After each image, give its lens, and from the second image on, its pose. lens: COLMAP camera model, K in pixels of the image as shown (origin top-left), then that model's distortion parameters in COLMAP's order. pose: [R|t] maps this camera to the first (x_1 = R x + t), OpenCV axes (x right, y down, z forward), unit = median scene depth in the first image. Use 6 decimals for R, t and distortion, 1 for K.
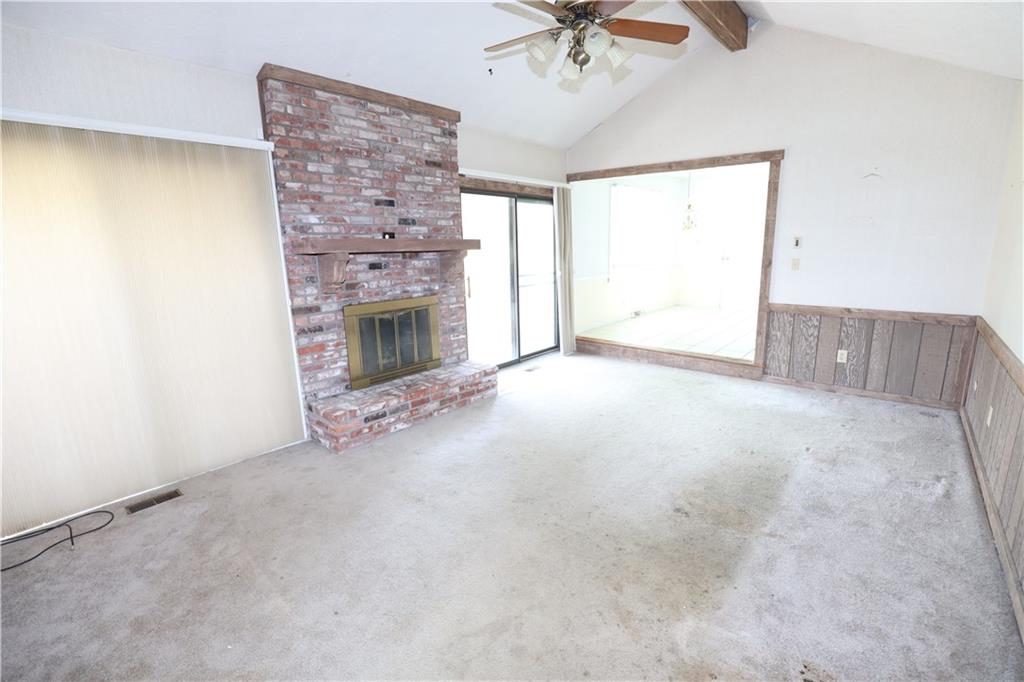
lens RADIAL K [[465.6, 0, 525.3], [0, 465.6, 346.6], [0, 0, 1]] dist [-0.025689, 0.004530]
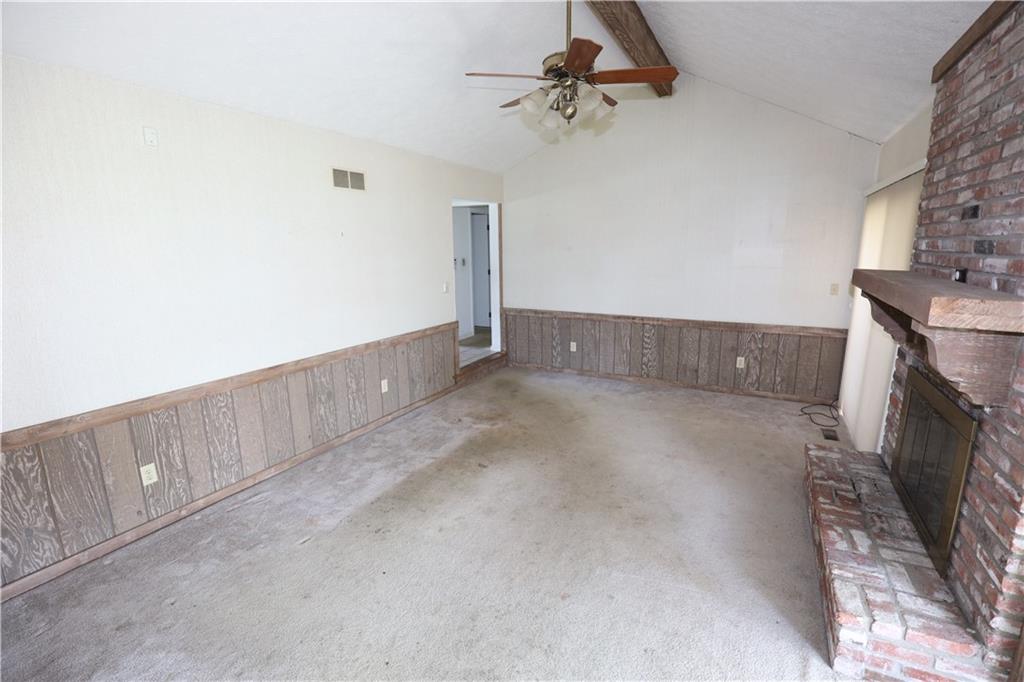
lens RADIAL K [[465.6, 0, 525.9], [0, 465.6, 343.0], [0, 0, 1]] dist [-0.025689, 0.004530]
pose [[-0.975770, 0.075280, -0.205439, 0.308425], [-0.017191, 0.909666, 0.414984, -0.376263], [0.218121, 0.408461, -0.886331, 1.391745]]
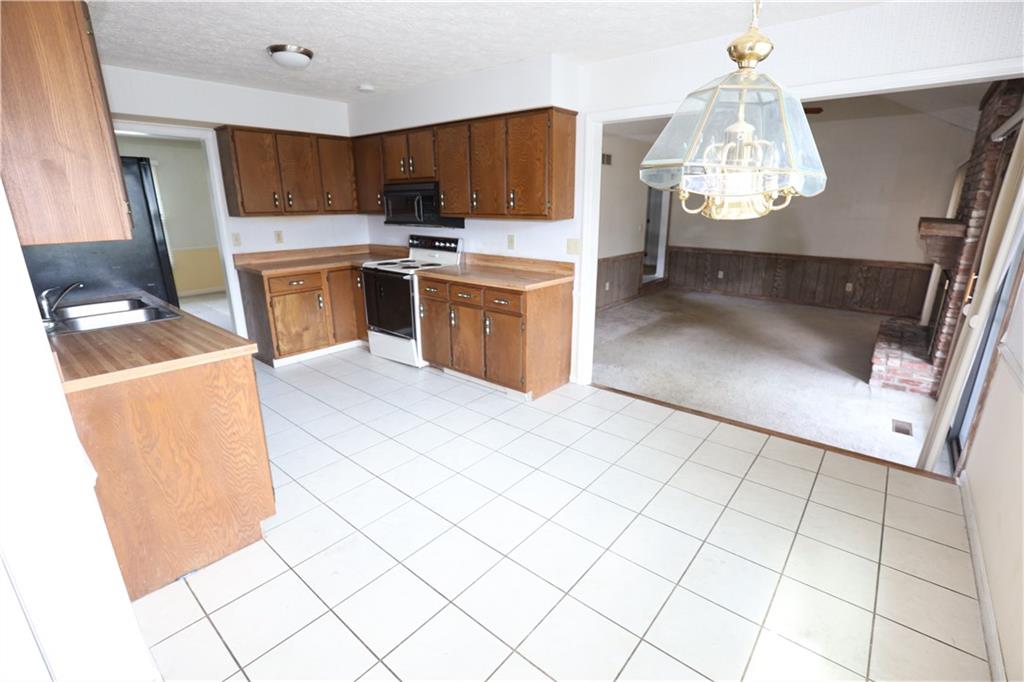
lens RADIAL K [[465.6, 0, 528.8], [0, 465.6, 337.7], [0, 0, 1]] dist [-0.025689, 0.004530]
pose [[-0.999728, 0.022575, -0.005912, 0.758046], [0.016860, 0.873895, 0.485822, -0.537051], [0.016134, 0.485590, -0.874038, 2.087819]]
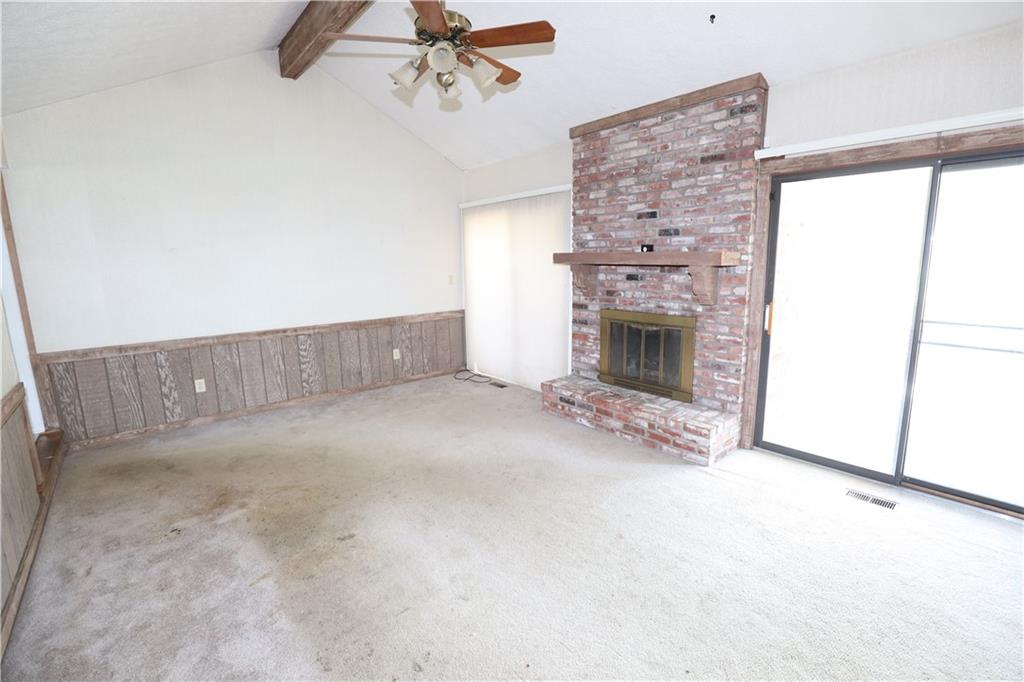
lens RADIAL K [[465.6, 0, 518.5], [0, 465.6, 341.8], [0, 0, 1]] dist [-0.025689, 0.004530]
pose [[-0.168683, 0.200810, -0.964998, 0.750909], [-0.192465, 0.953471, 0.232055, -0.225661], [0.966697, 0.224872, -0.122185, 0.901750]]
